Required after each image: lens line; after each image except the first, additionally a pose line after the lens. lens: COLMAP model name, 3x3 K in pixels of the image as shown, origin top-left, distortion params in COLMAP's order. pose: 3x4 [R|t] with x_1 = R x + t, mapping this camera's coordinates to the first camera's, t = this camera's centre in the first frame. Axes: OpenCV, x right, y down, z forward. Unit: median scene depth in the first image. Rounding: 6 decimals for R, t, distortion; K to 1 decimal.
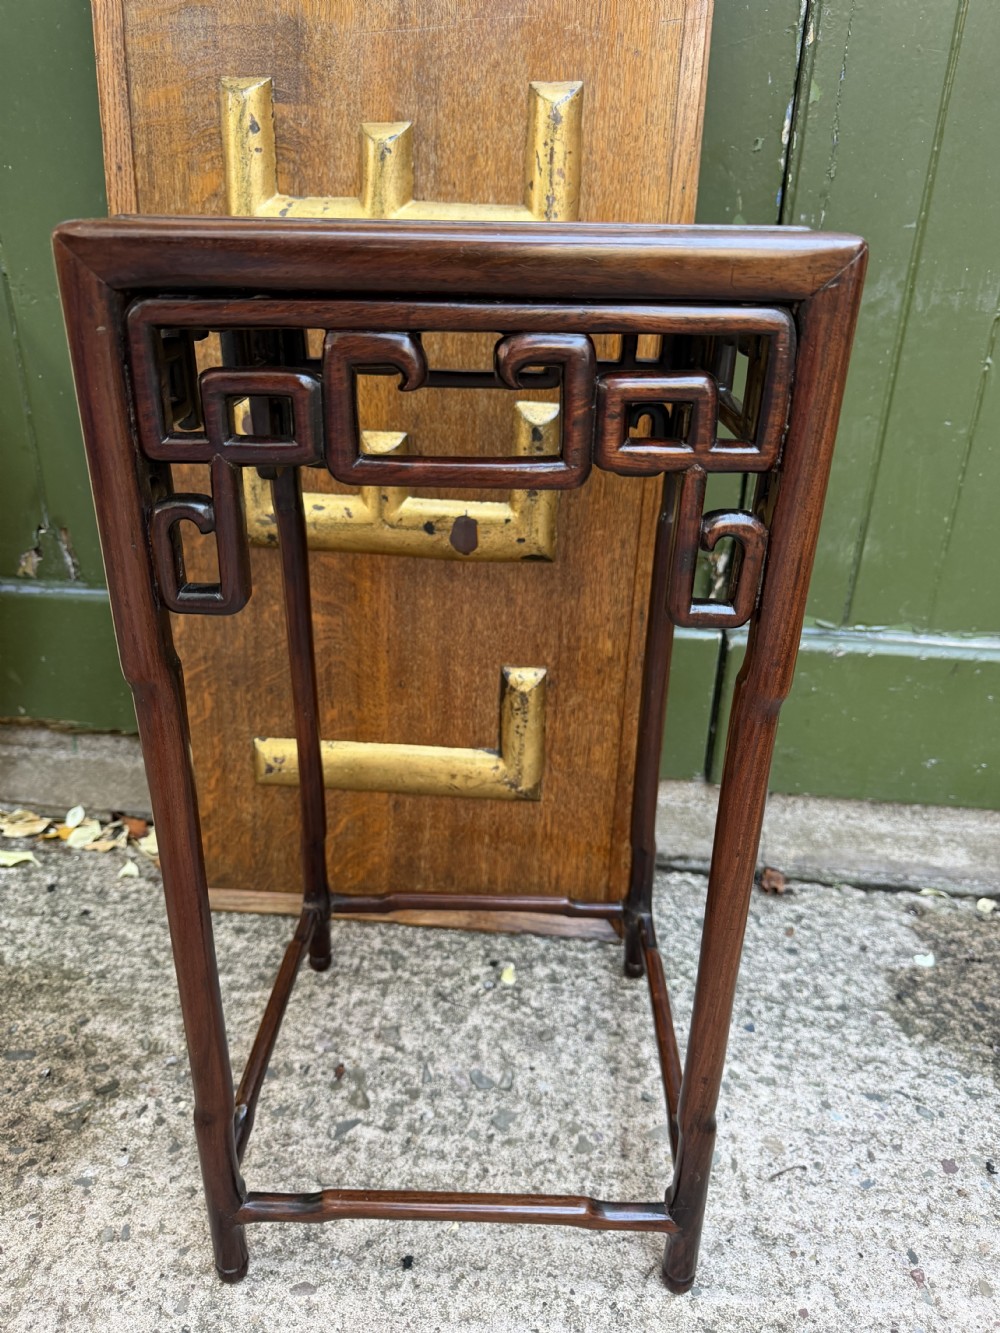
lens RADIAL K [[977.9, 0, 488.9], [0, 977.9, 662.4], [0, 0, 1]] dist [-0.001578, -0.014419]
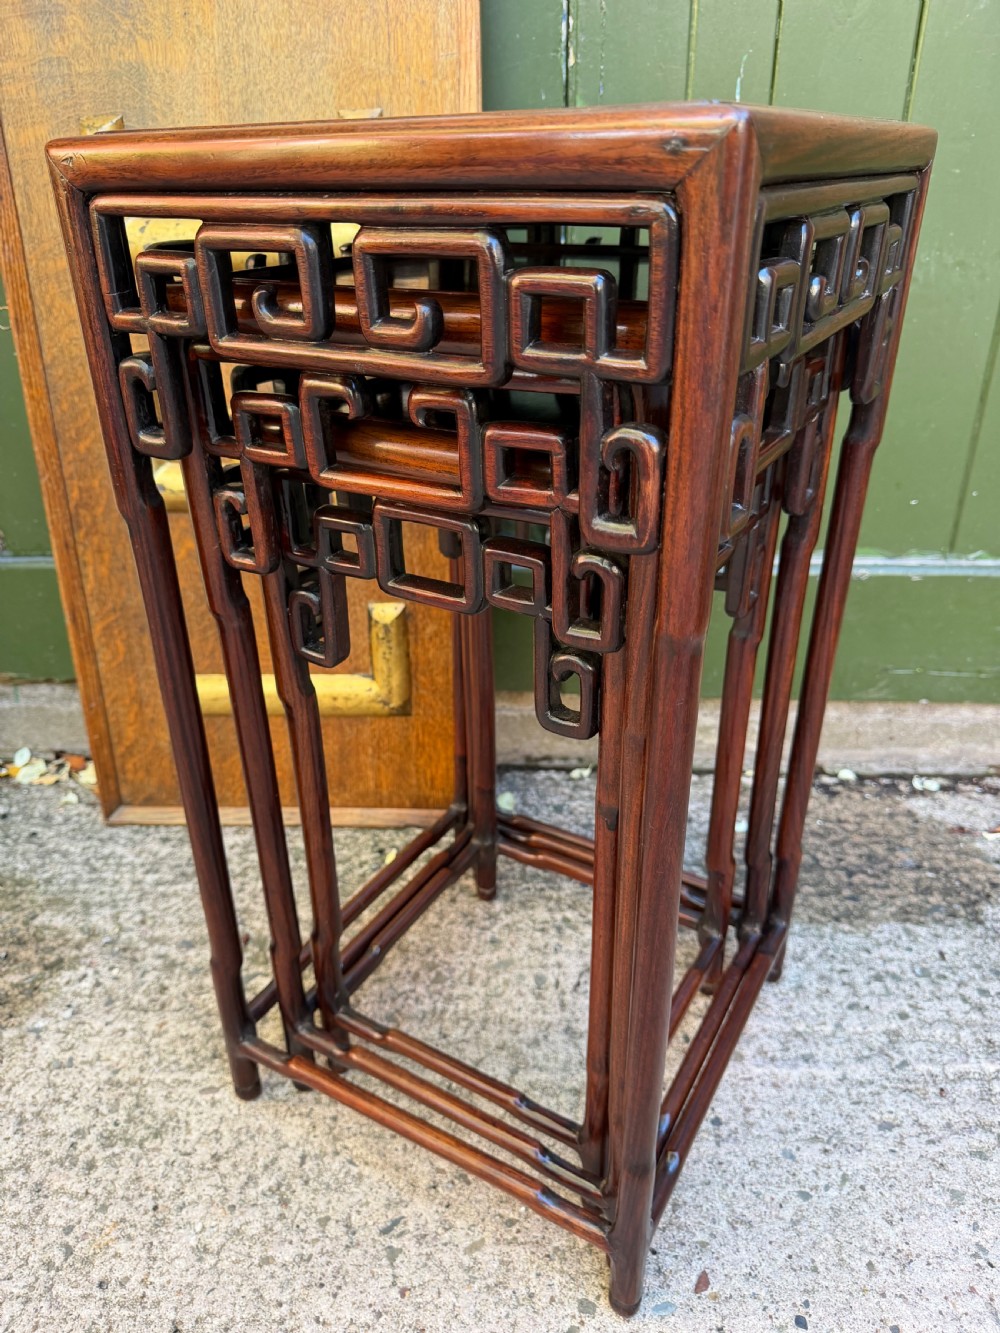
lens RADIAL K [[977.9, 0, 500.9], [0, 977.9, 663.9], [0, 0, 1]] dist [-0.001578, -0.014419]
pose [[0.997748, -0.060649, 0.028642, 0.154365], [0.059097, 0.996885, 0.052230, 0.029366], [-0.031720, -0.050420, 0.998224, -0.219915]]
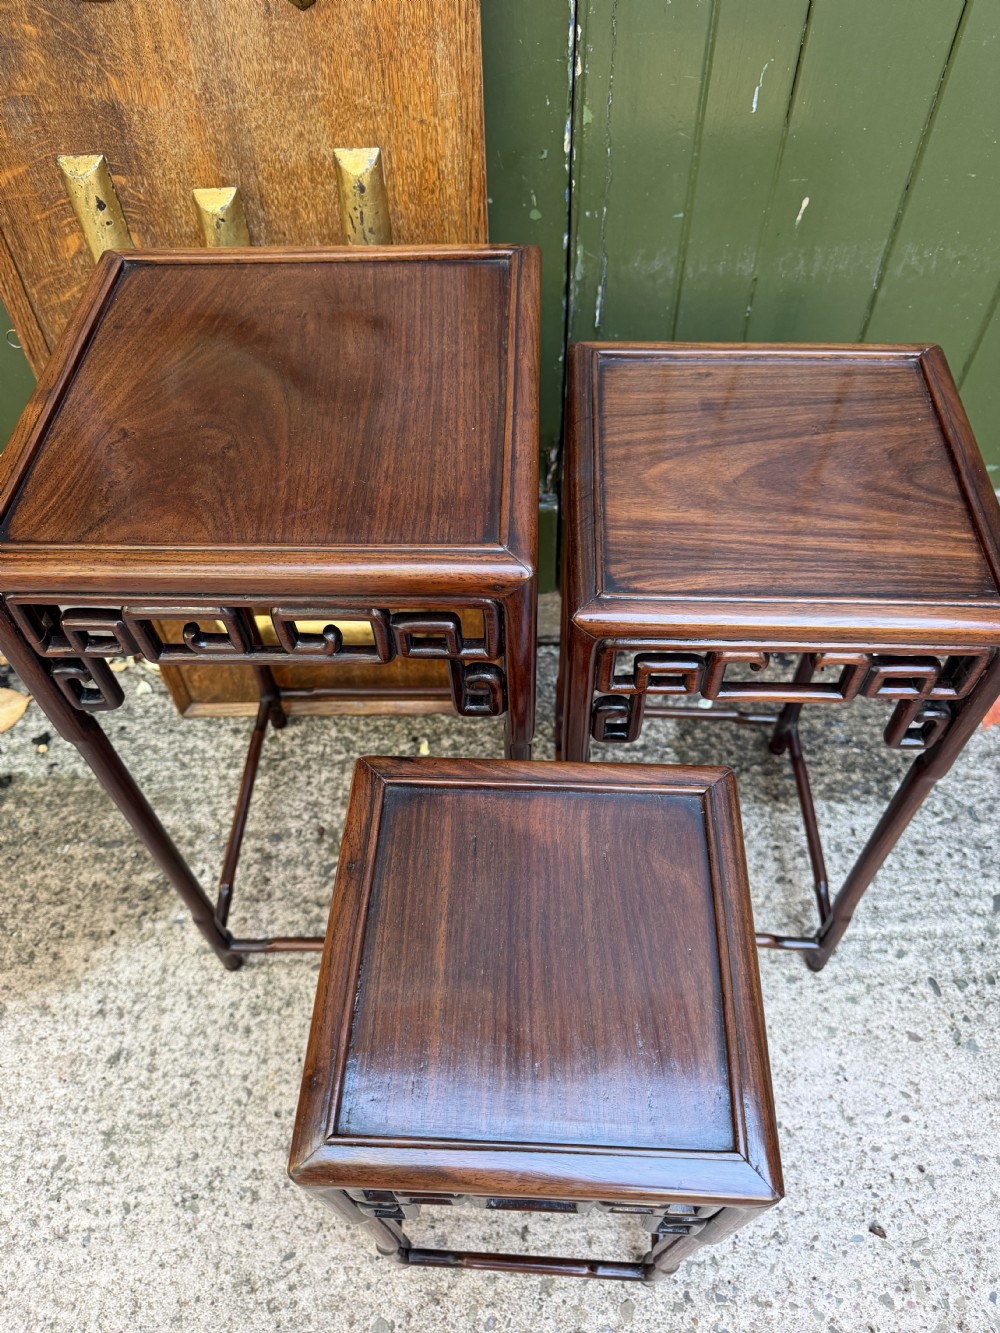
lens RADIAL K [[977.9, 0, 499.4], [0, 977.9, 666.9], [0, 0, 1]] dist [-0.001578, -0.014419]
pose [[0.994430, -0.104547, 0.013410, 0.145277], [0.084917, 0.870011, 0.485665, -0.563533], [-0.062442, -0.481821, 0.874042, -0.276178]]
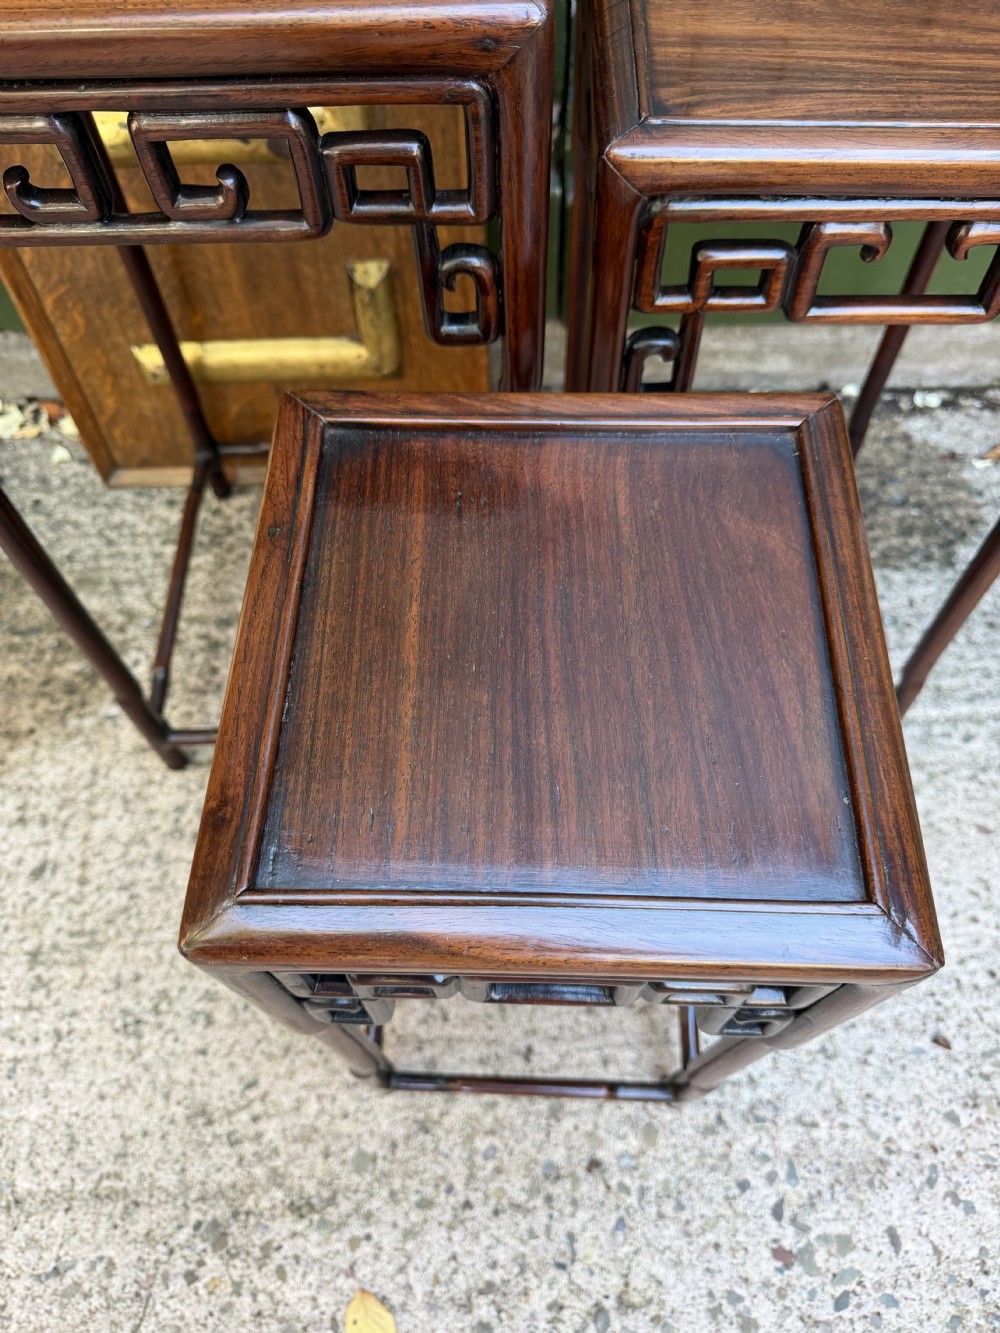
lens RADIAL K [[977.9, 0, 501.7], [0, 977.9, 679.2], [0, 0, 1]] dist [-0.001578, -0.014419]
pose [[0.992657, -0.120316, 0.012462, 0.124906], [0.088102, 0.789752, 0.607066, -0.292338], [-0.082882, -0.601511, 0.794554, -0.133423]]
